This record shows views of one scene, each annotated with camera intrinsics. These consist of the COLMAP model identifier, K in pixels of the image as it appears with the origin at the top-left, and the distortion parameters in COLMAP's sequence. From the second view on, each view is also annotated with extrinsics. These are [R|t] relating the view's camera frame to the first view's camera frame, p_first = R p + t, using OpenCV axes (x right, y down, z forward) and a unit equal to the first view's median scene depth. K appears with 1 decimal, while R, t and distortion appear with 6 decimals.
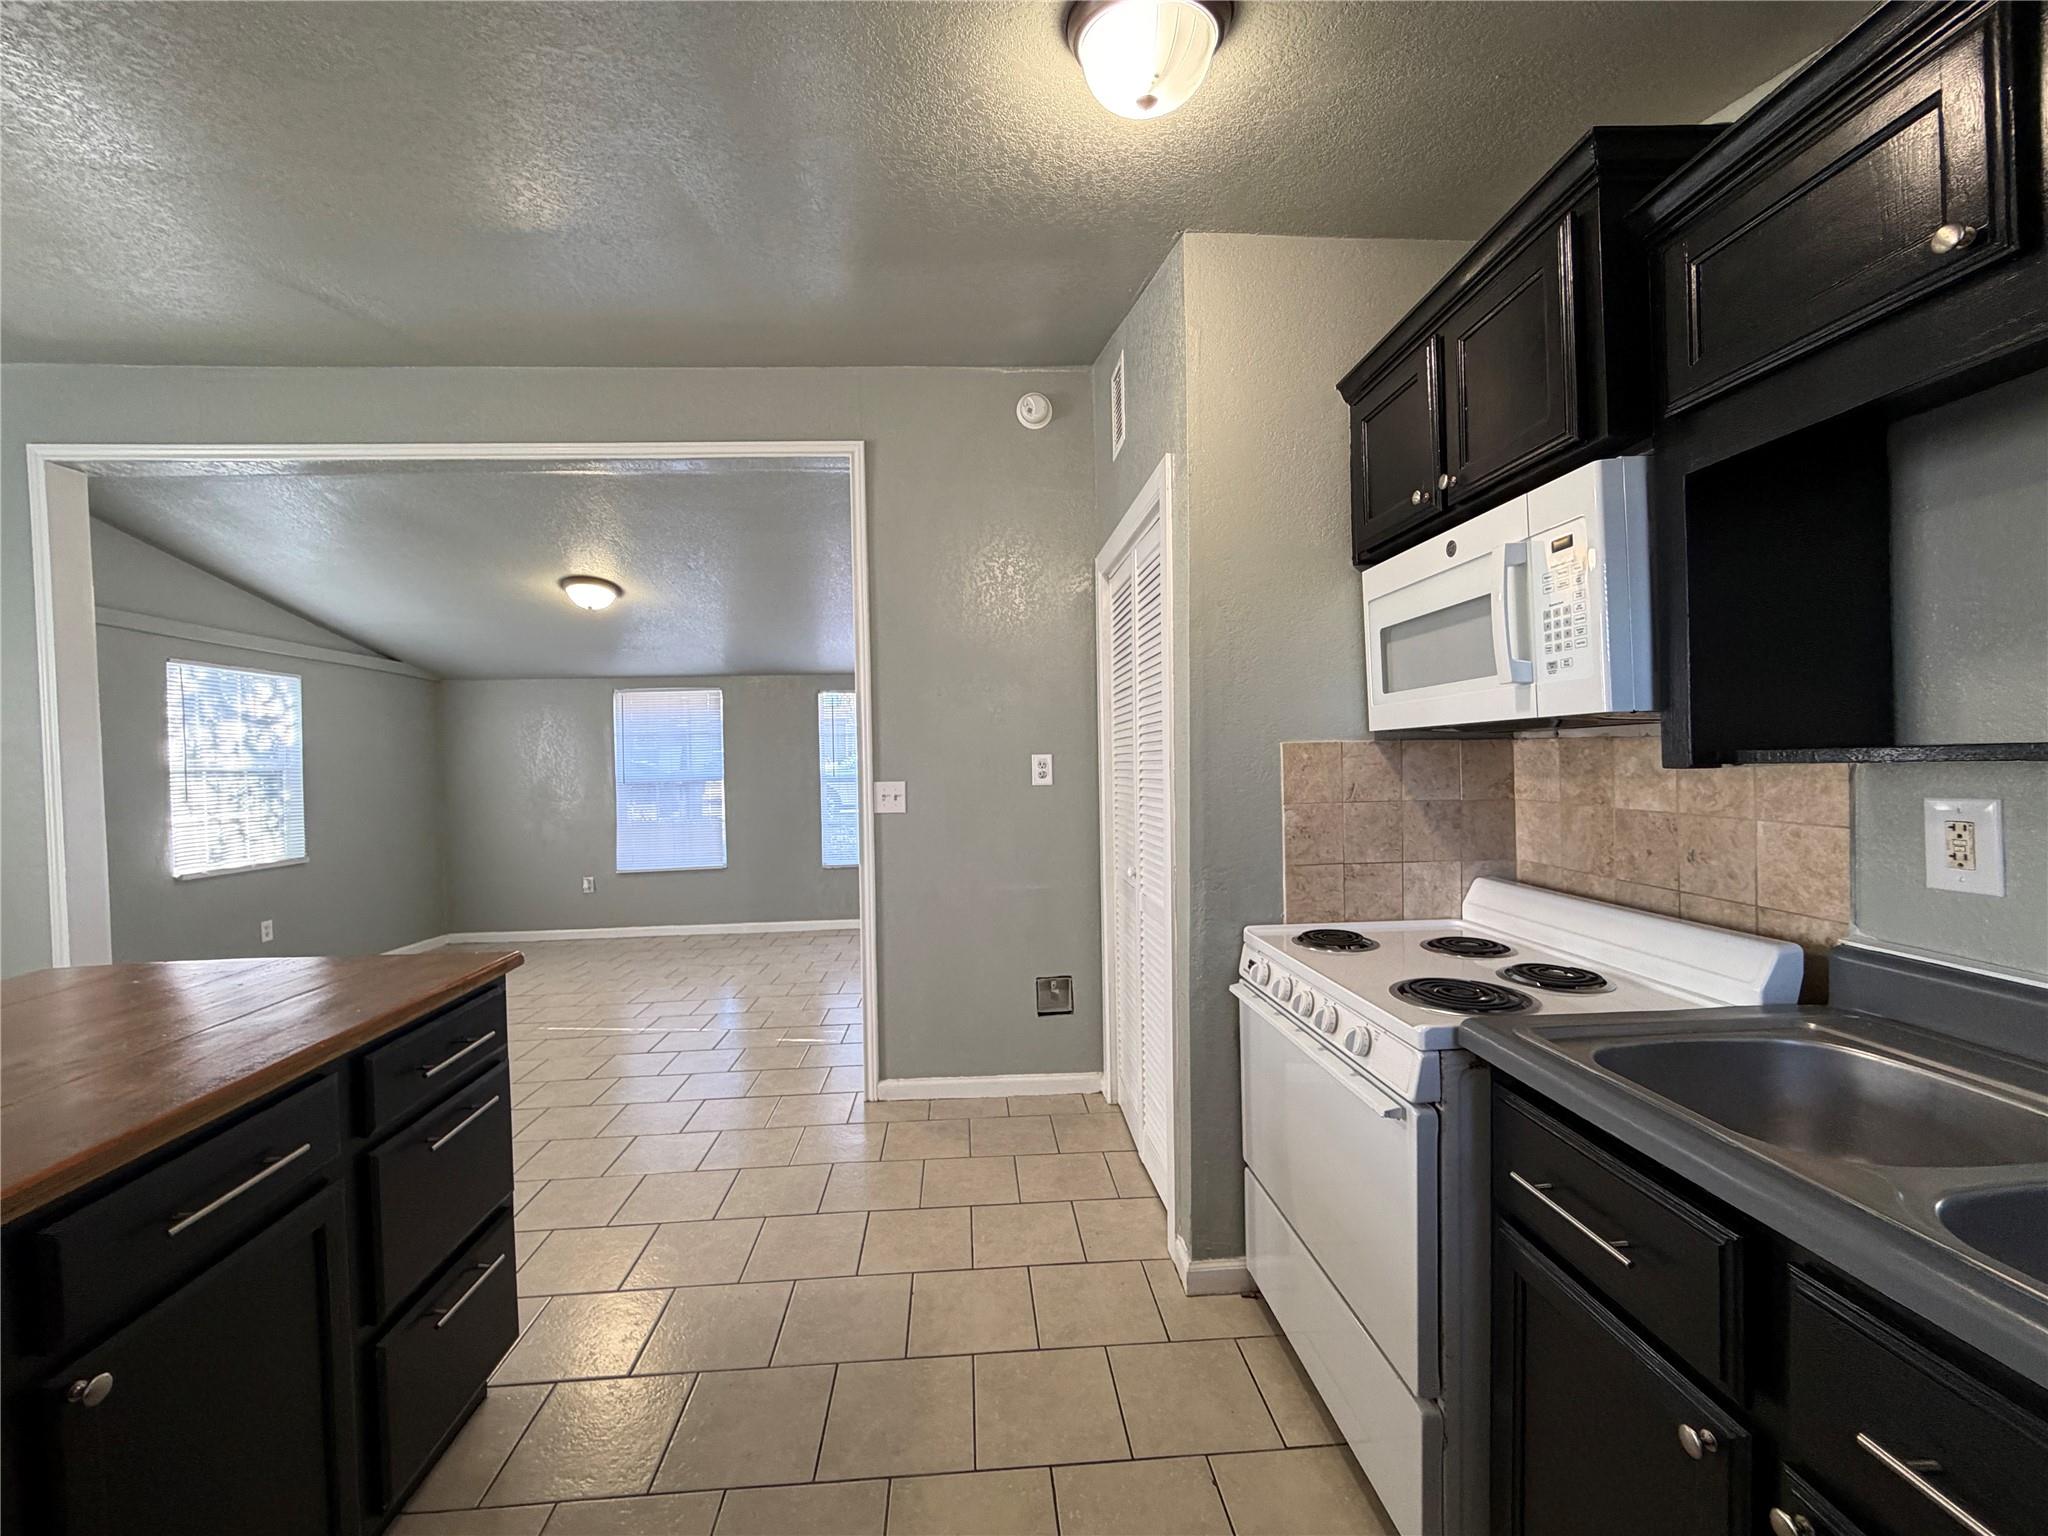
lens RADIAL K [[818.0, 0, 1015.6], [0, 818.0, 769.1], [0, 0, 1]] dist [0.001353, -0.000649]
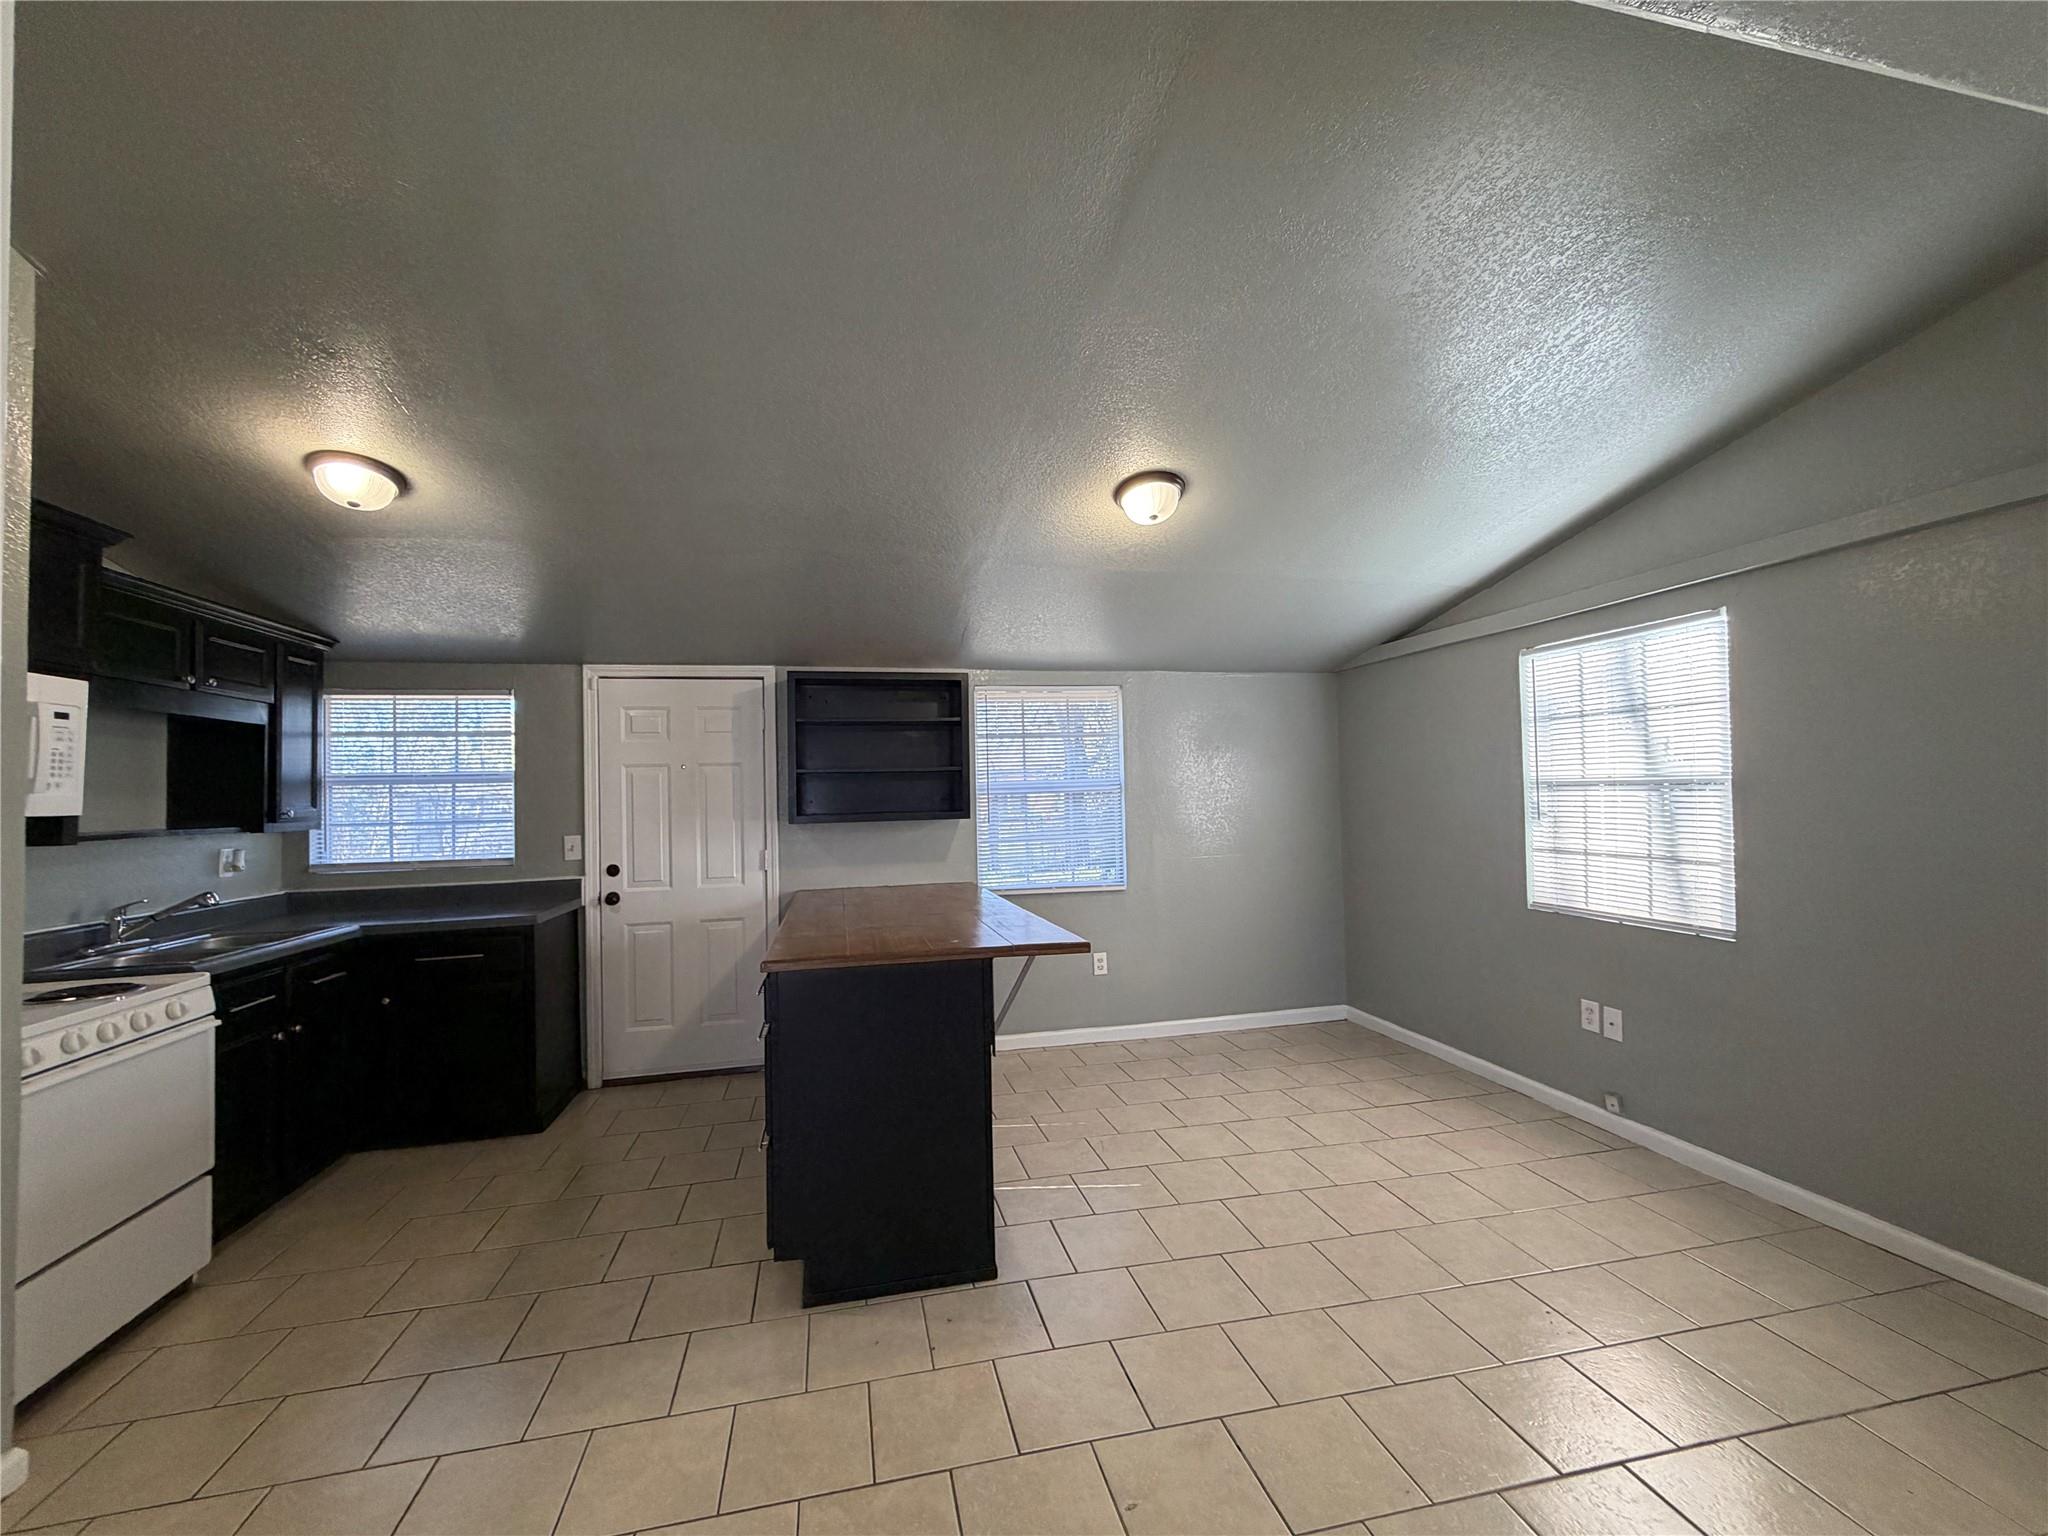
lens RADIAL K [[818.0, 0, 1017.8], [0, 818.0, 769.3], [0, 0, 1]] dist [0.001353, -0.000649]
pose [[-0.986956, 0.036770, -0.156736, -0.431701], [0.040187, 0.999017, -0.018685, -0.021079], [0.155895, -0.024740, -0.987464, 1.251241]]
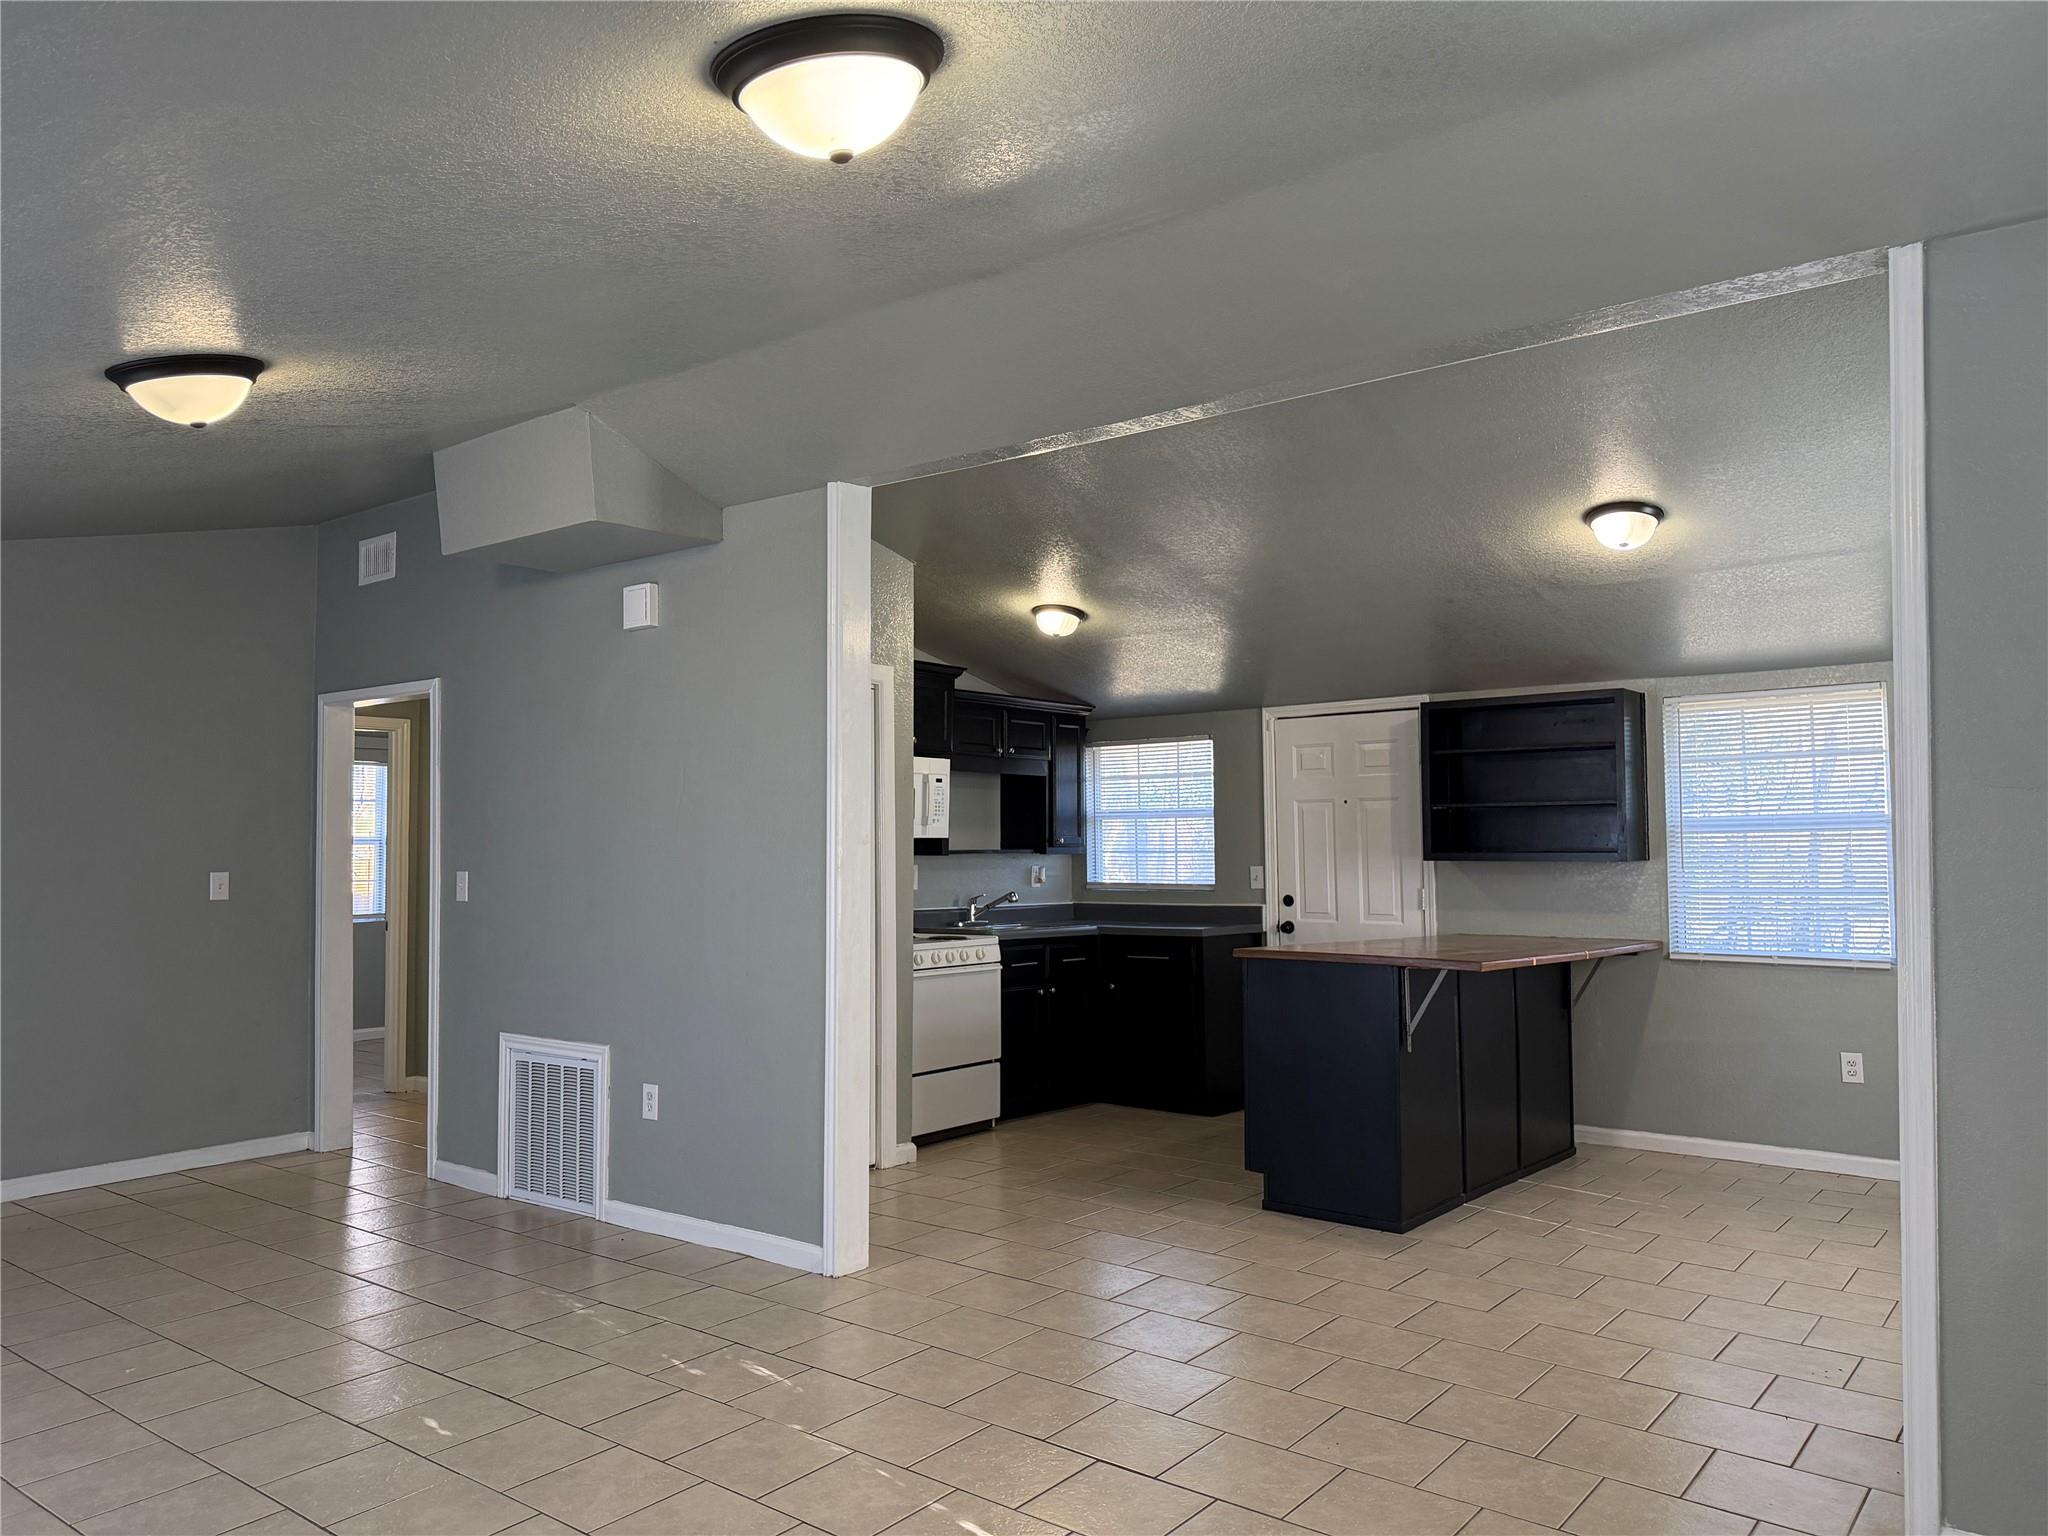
lens RADIAL K [[1451.4, 0, 1011.6], [0, 1451.4, 763.1], [0, 0, 1]] dist [0.041302, -0.029973]
pose [[-0.739630, 0.063238, 0.670036, -1.285544], [0.025424, 0.997491, -0.066078, 0.007724], [-0.672533, -0.031838, -0.739382, 1.975883]]
